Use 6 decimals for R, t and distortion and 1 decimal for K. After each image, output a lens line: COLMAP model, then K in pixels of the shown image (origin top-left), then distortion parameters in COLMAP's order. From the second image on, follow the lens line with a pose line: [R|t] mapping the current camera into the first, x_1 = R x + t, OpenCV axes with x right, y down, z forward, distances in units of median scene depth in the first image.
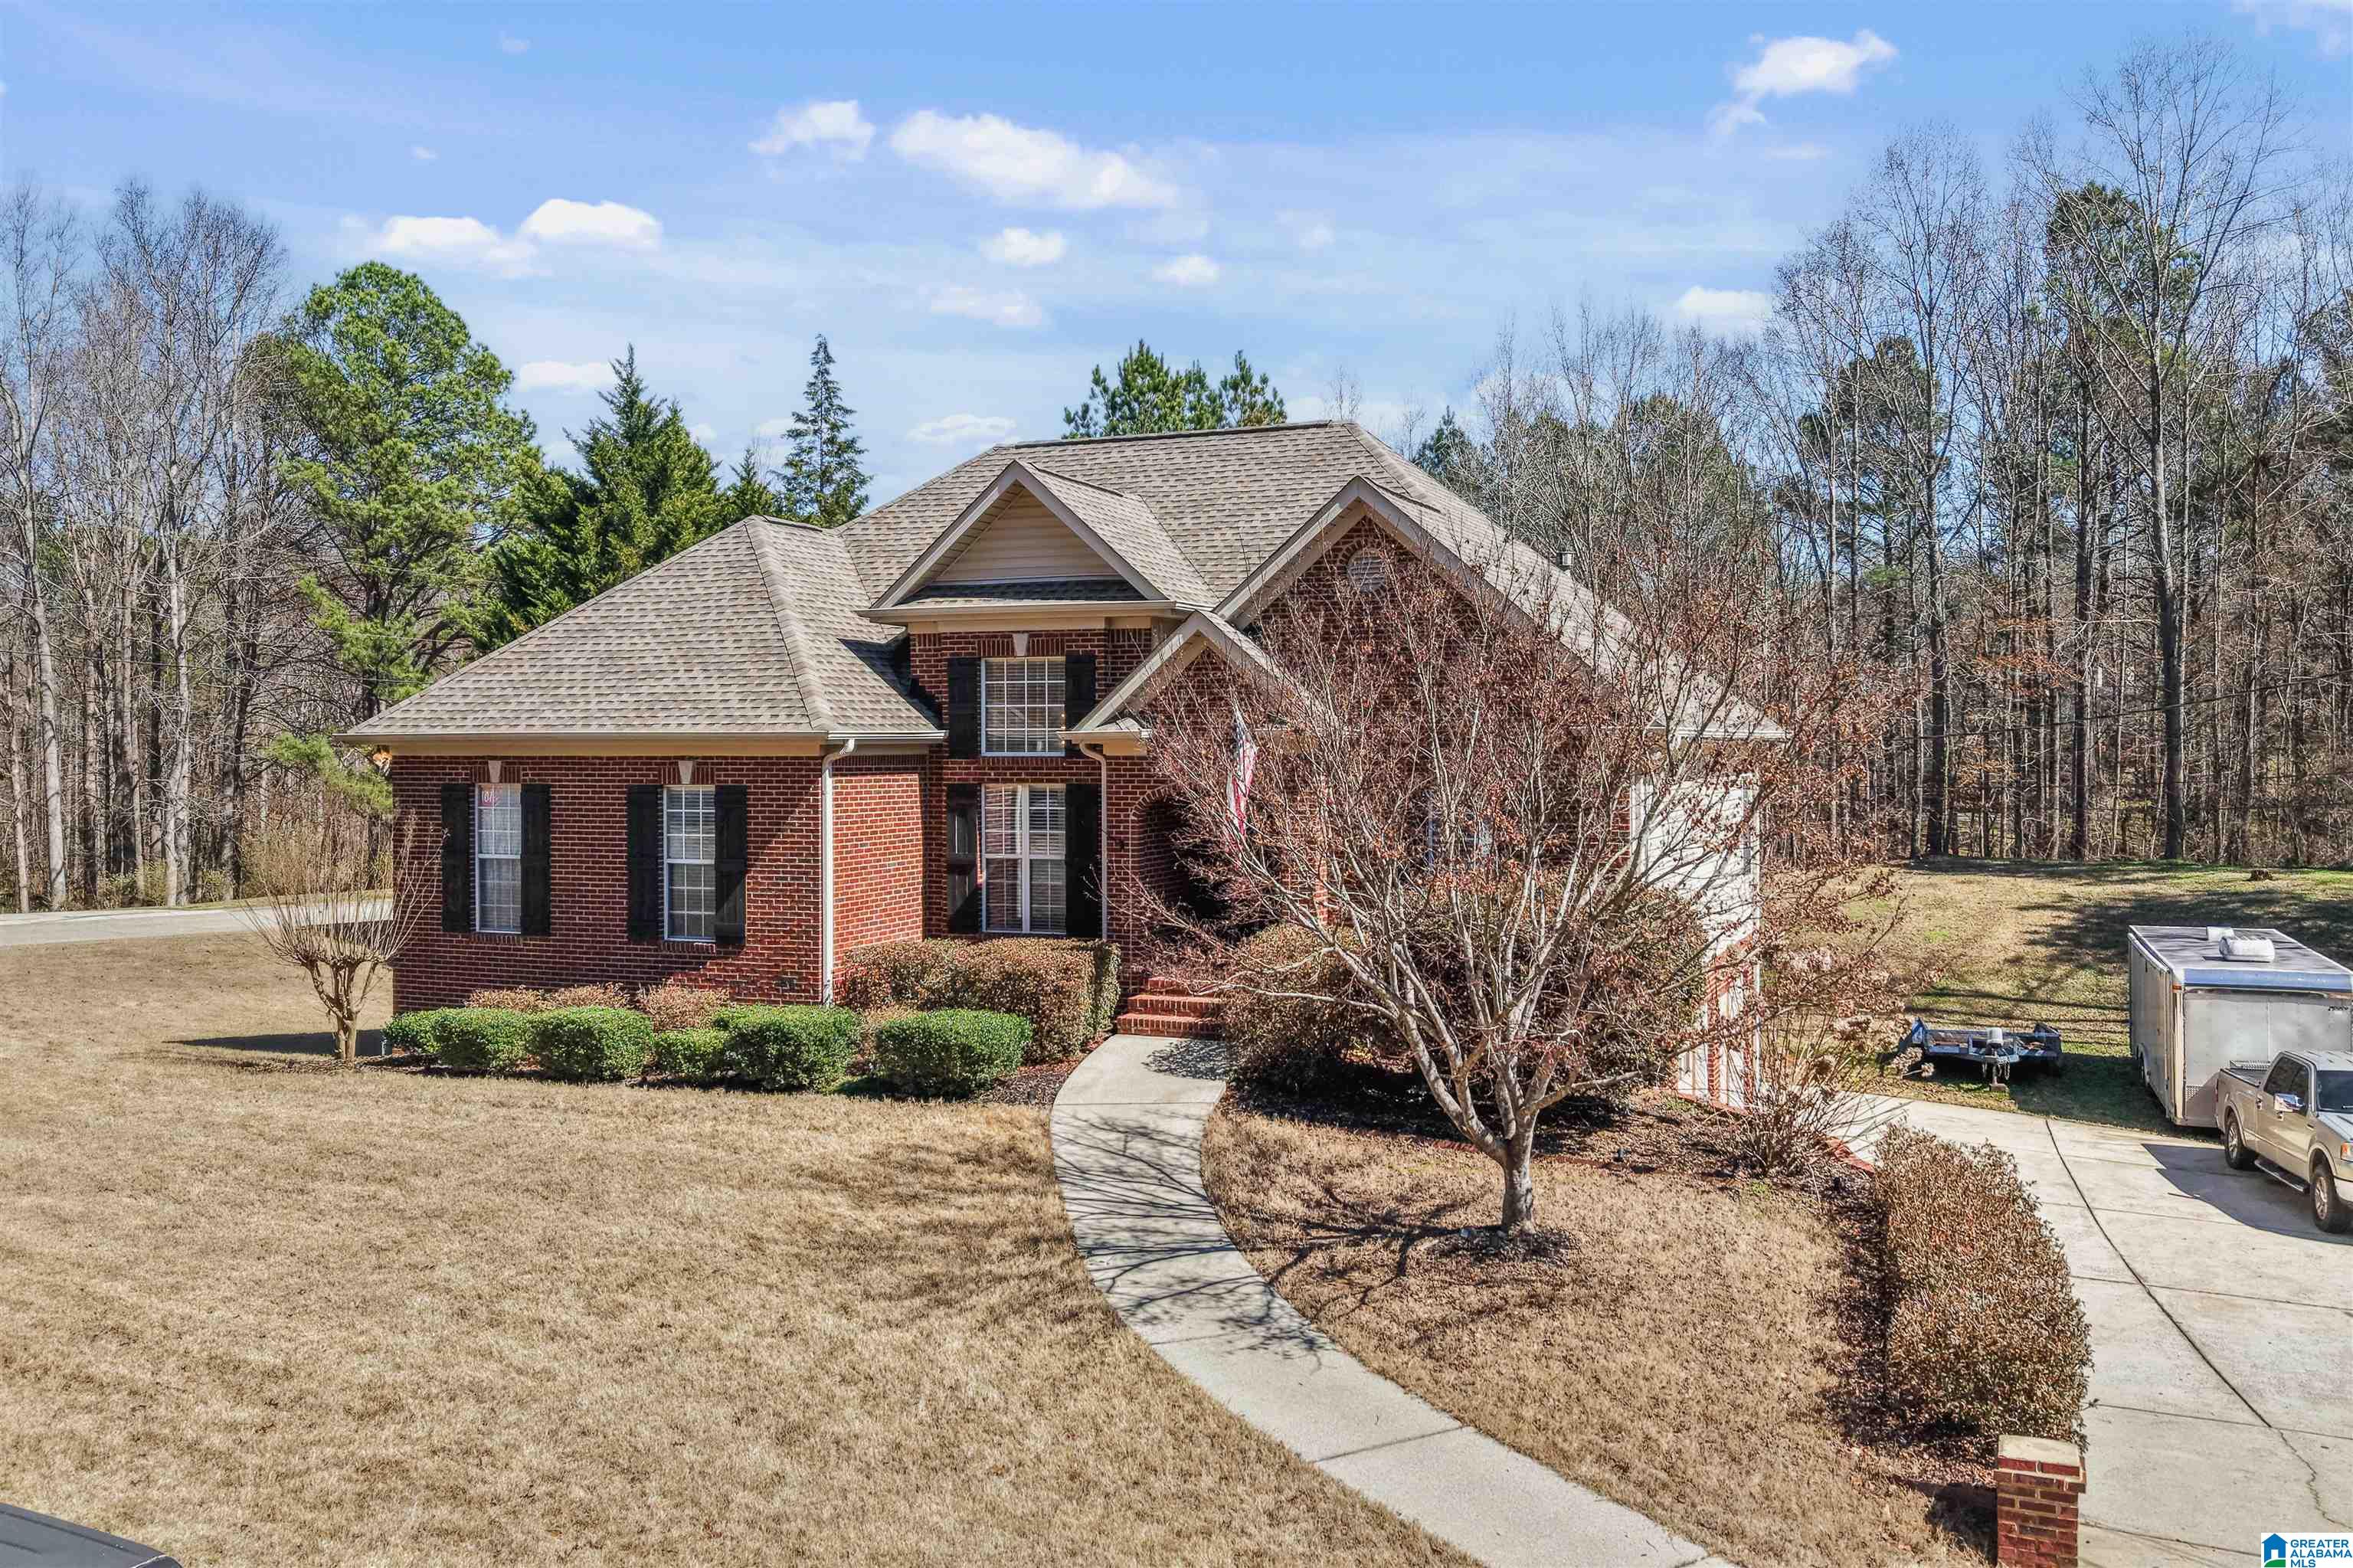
lens RADIAL K [[1939.1, 0, 1158.5], [0, 1939.1, 807.5], [0, 0, 1]] dist [0.023997, -0.031850]
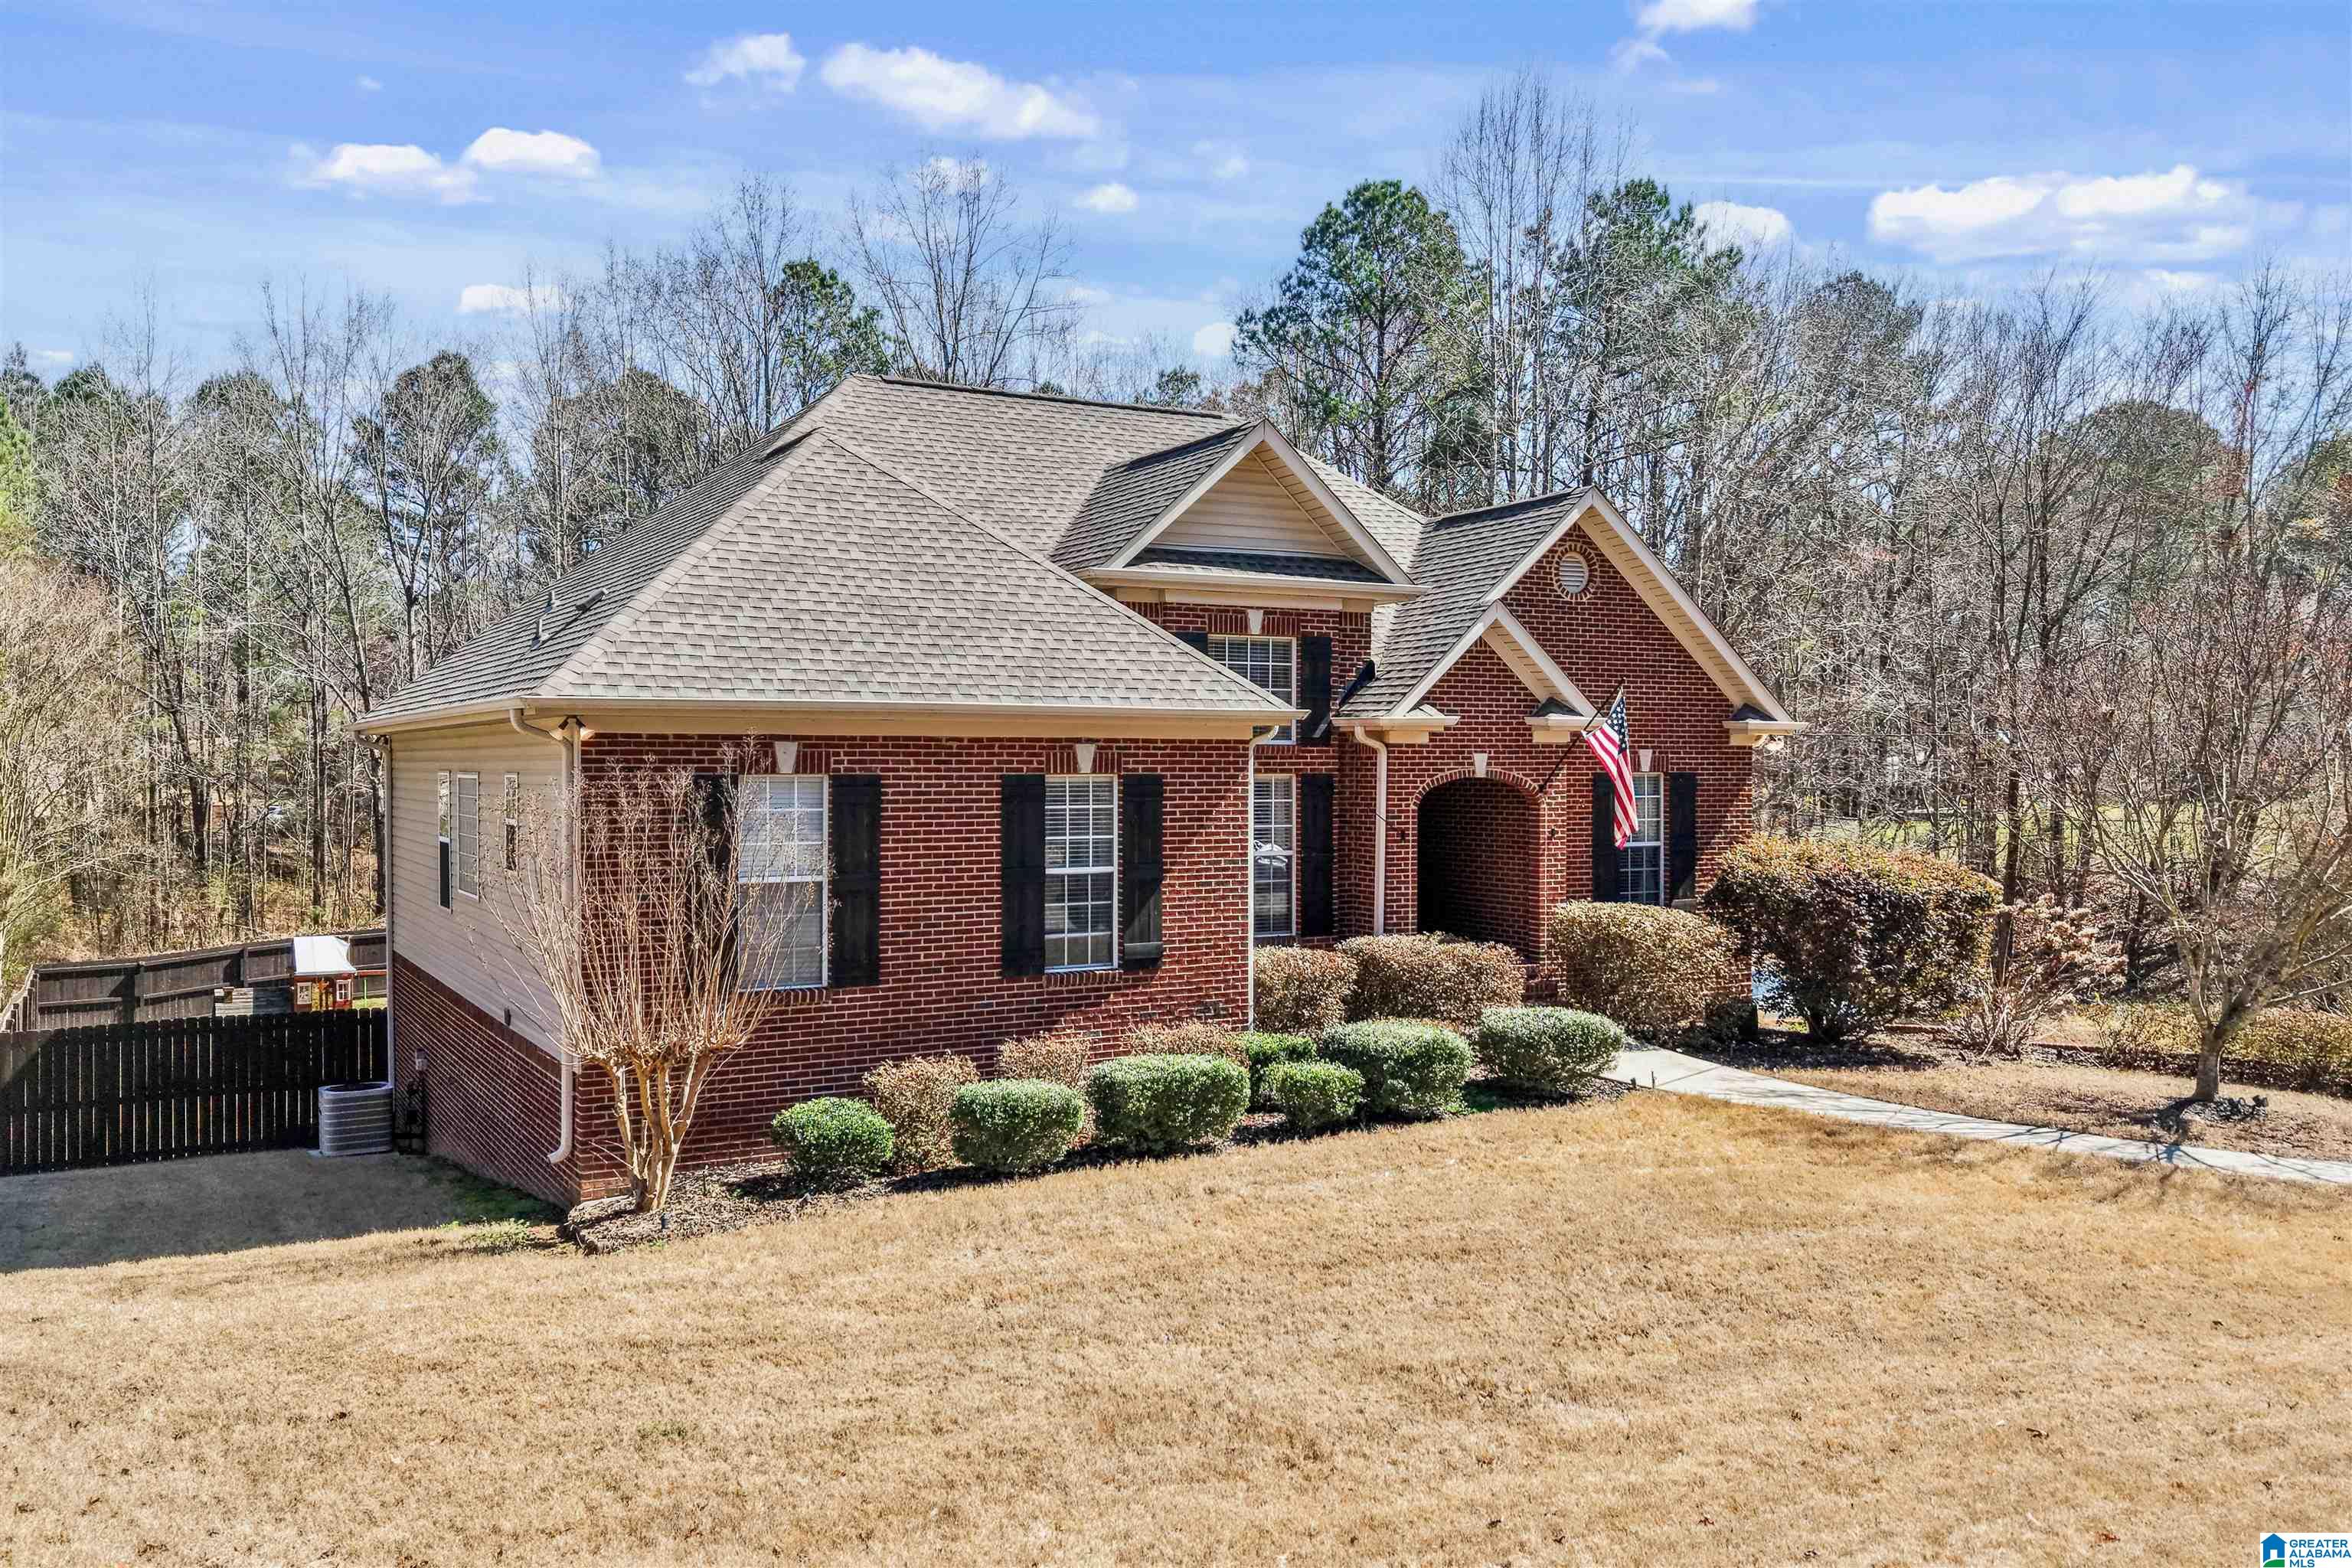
lens RADIAL K [[1938.2, 0, 1154.2], [0, 1938.2, 795.8], [0, 0, 1]] dist [0.023997, -0.031850]
pose [[0.612999, -0.010195, 0.790018, -0.848795], [0.022405, 0.999739, -0.004483, 0.001159], [-0.789766, 0.020448, 0.613067, 0.495963]]
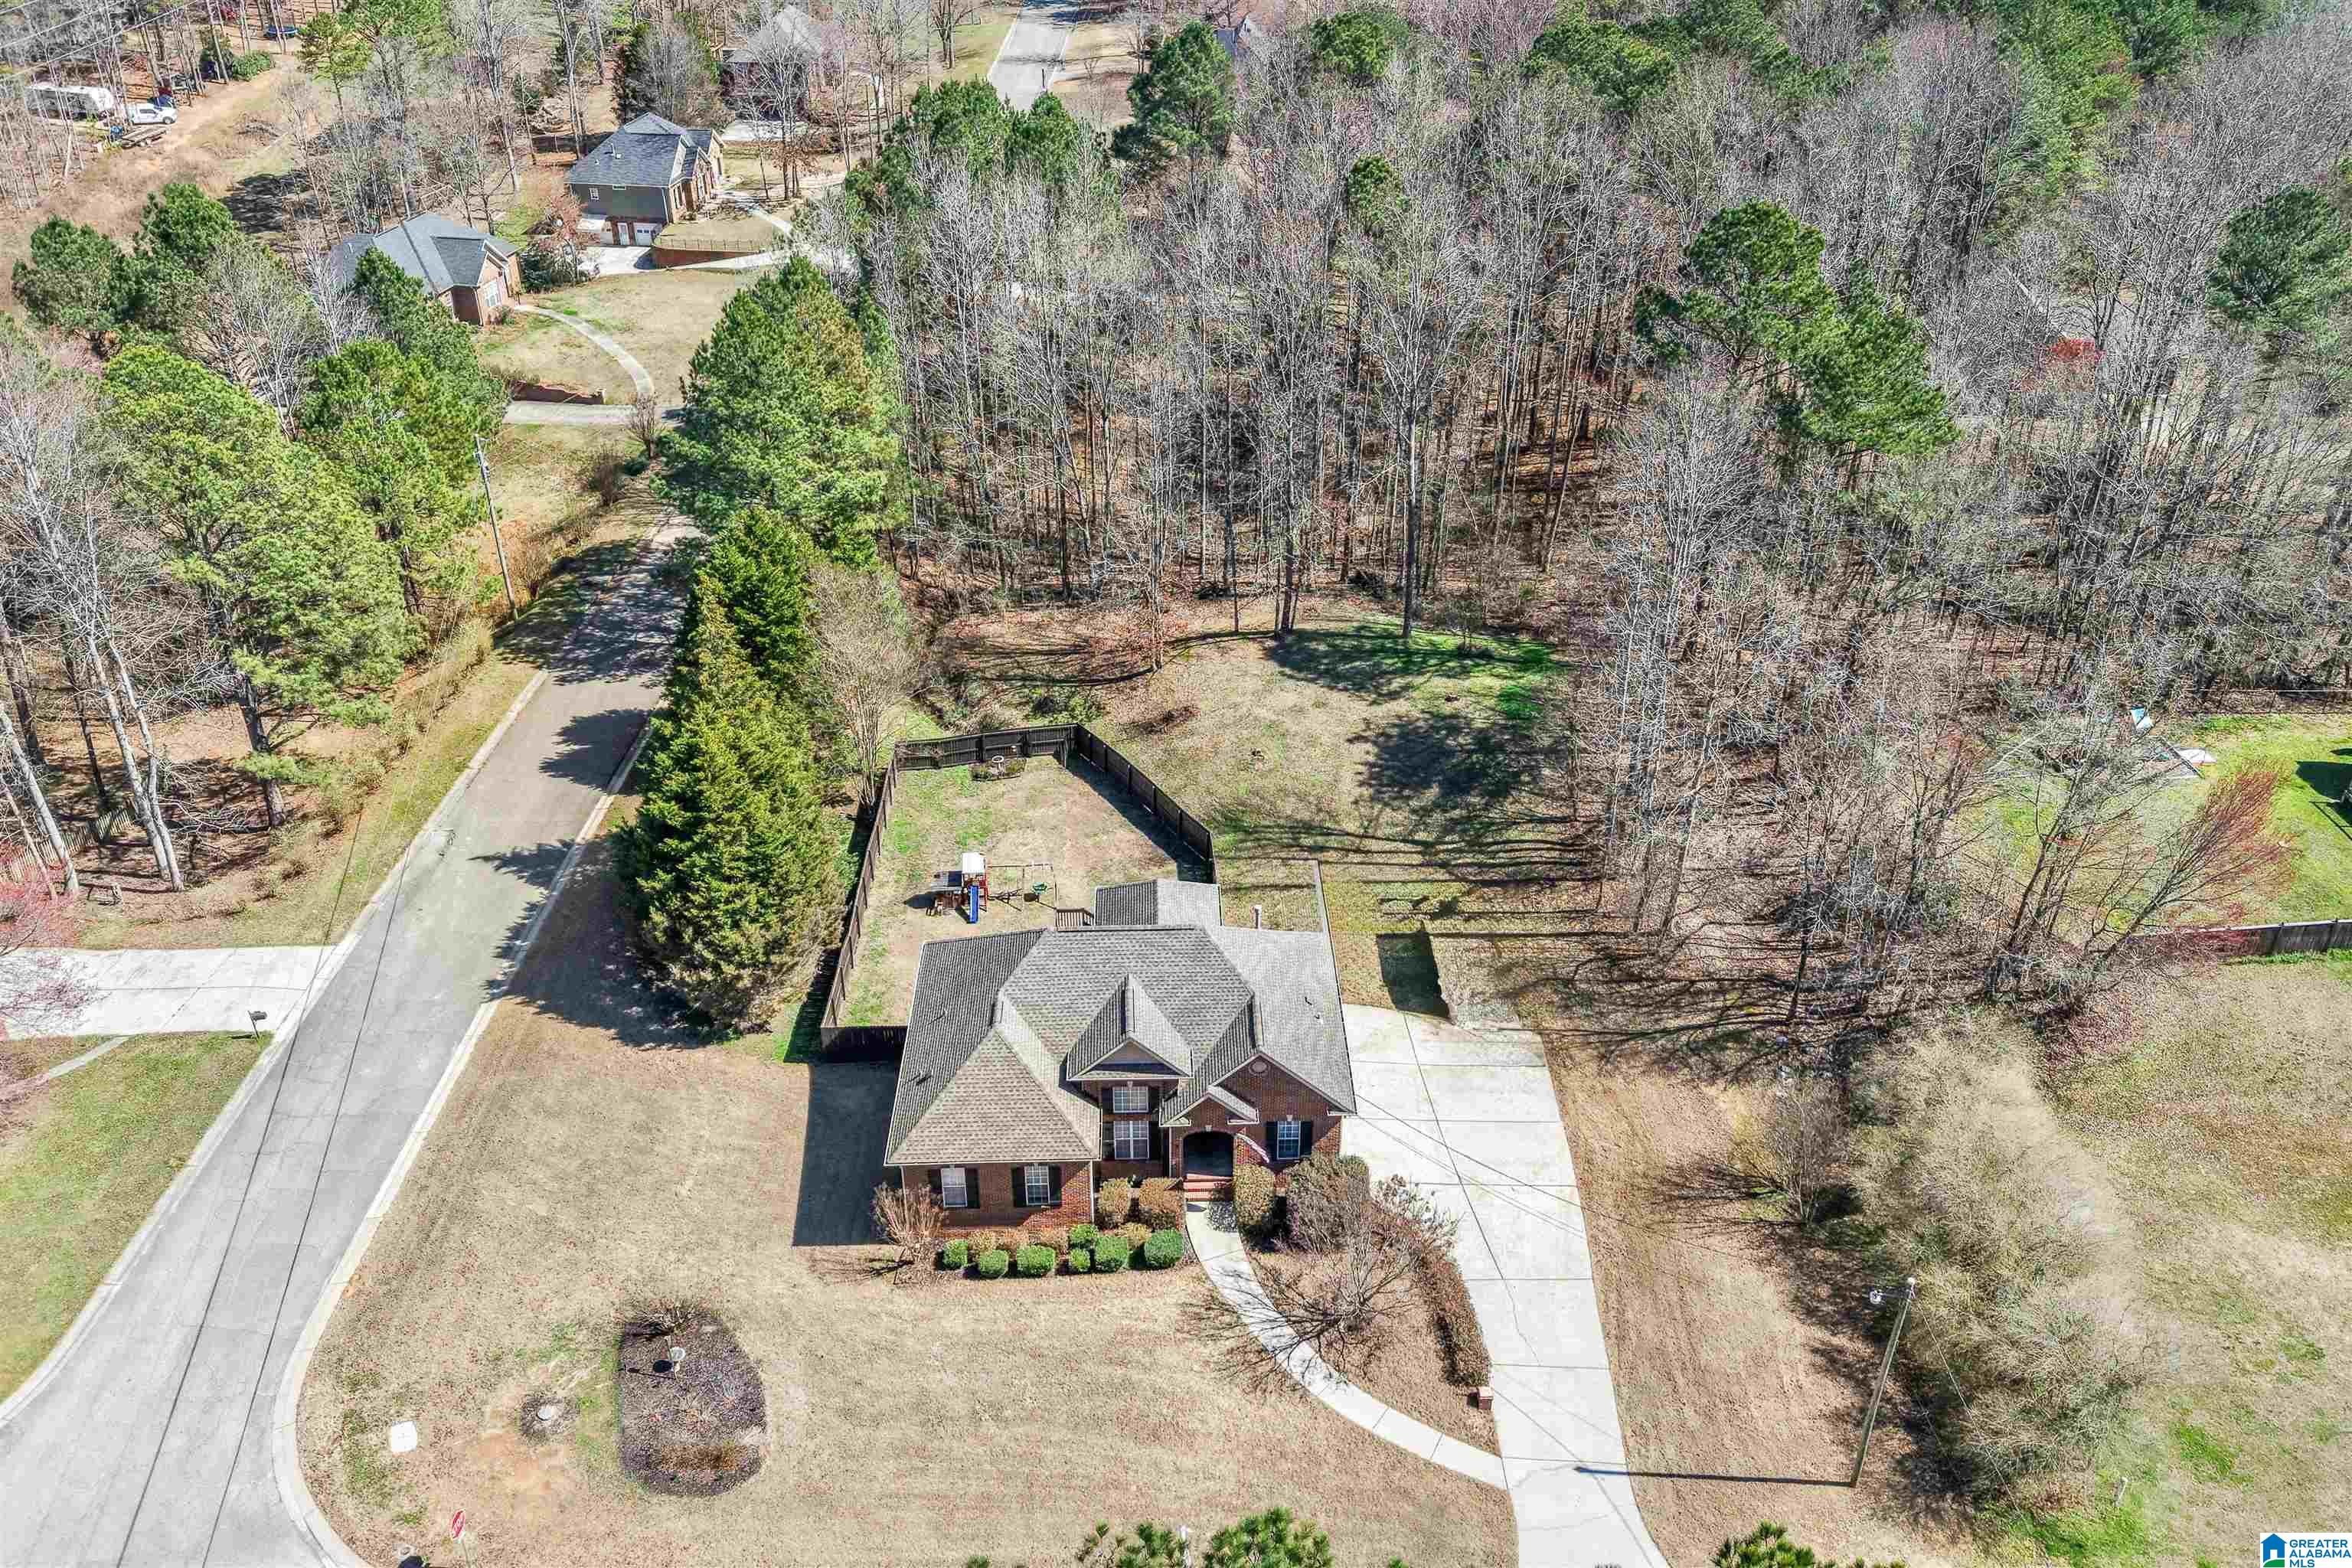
lens RADIAL K [[1938.2, 0, 1171.6], [0, 1938.2, 788.4], [0, 0, 1]] dist [0.023997, -0.031850]
pose [[0.908723, -0.214491, 0.358072, -0.978645], [0.019385, 0.878627, 0.477115, -1.890850], [-0.416949, -0.426625, 0.802587, -1.172859]]
